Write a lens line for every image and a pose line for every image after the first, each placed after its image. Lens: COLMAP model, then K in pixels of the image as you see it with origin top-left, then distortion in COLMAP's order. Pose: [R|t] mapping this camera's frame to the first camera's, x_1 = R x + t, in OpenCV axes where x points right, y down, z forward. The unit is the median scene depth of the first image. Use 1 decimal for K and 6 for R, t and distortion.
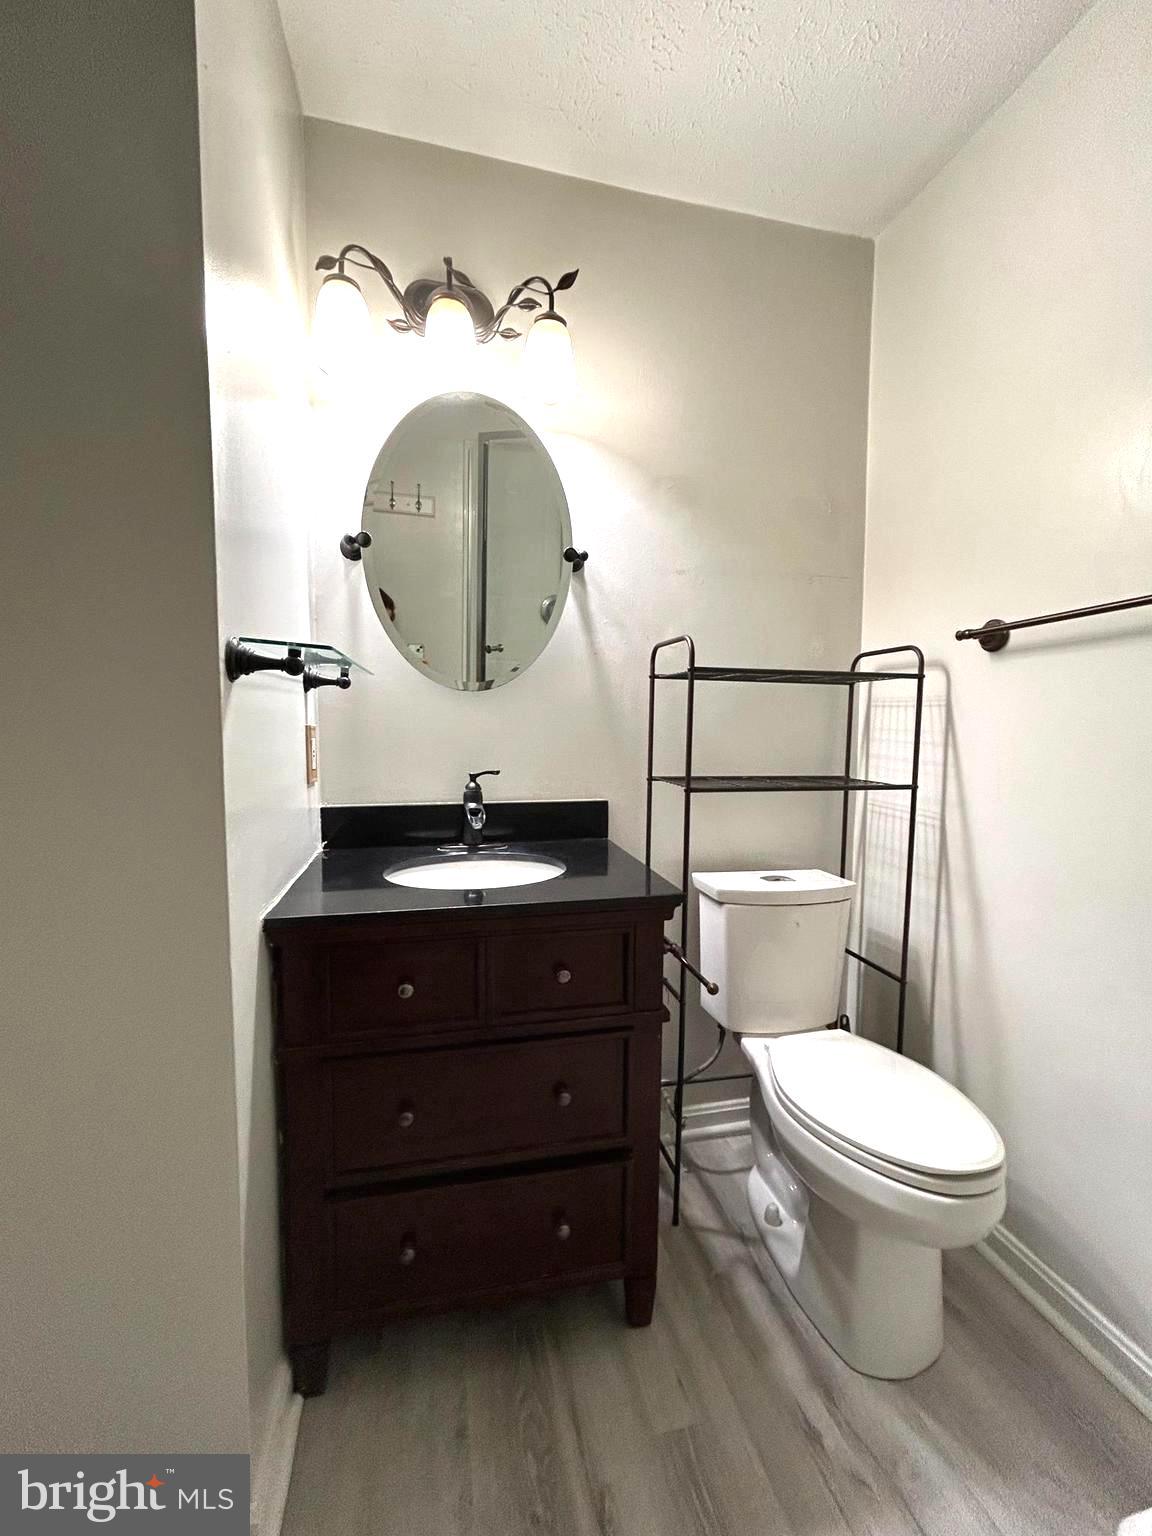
lens RADIAL K [[624.5, 0, 576.4], [0, 624.5, 766.4], [0, 0, 1]] dist [-0.000114, 0.000386]
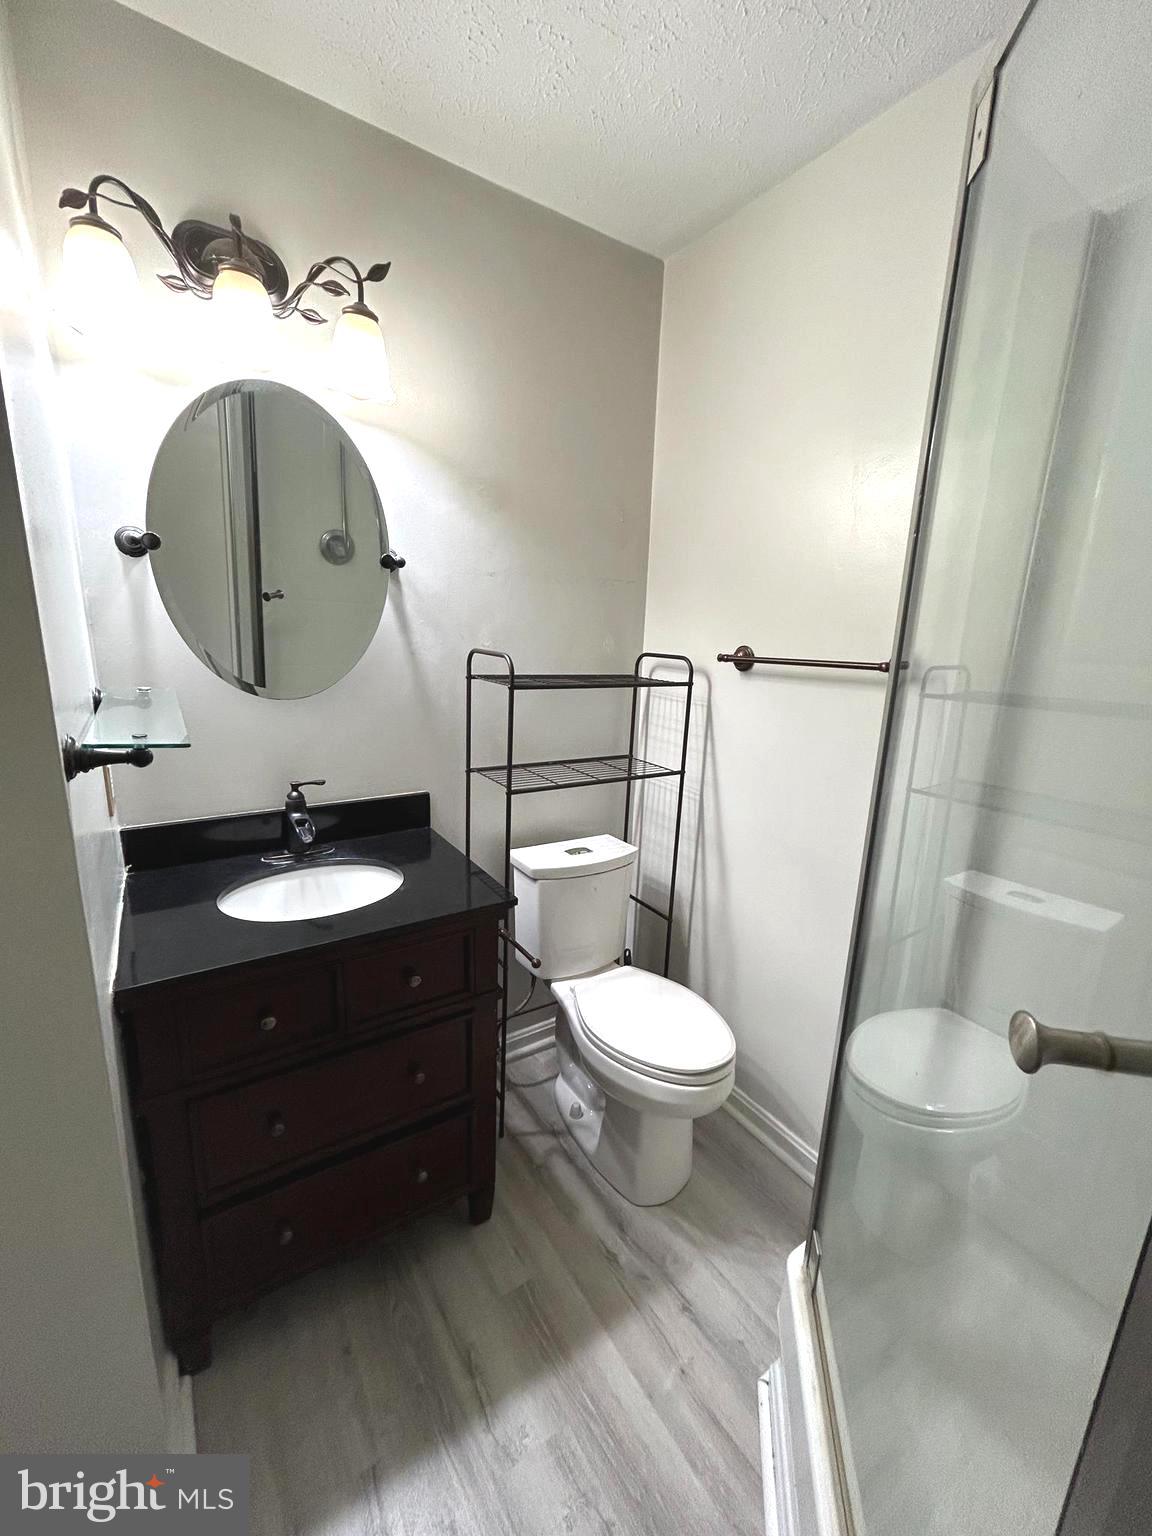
lens RADIAL K [[624.5, 0, 574.8], [0, 624.5, 768.0], [0, 0, 1]] dist [-0.000114, 0.000386]
pose [[0.937298, -0.052518, 0.344548, -0.094507], [-0.003635, 0.987055, 0.160341, -0.183697], [-0.348509, -0.151540, 0.924974, -0.079403]]
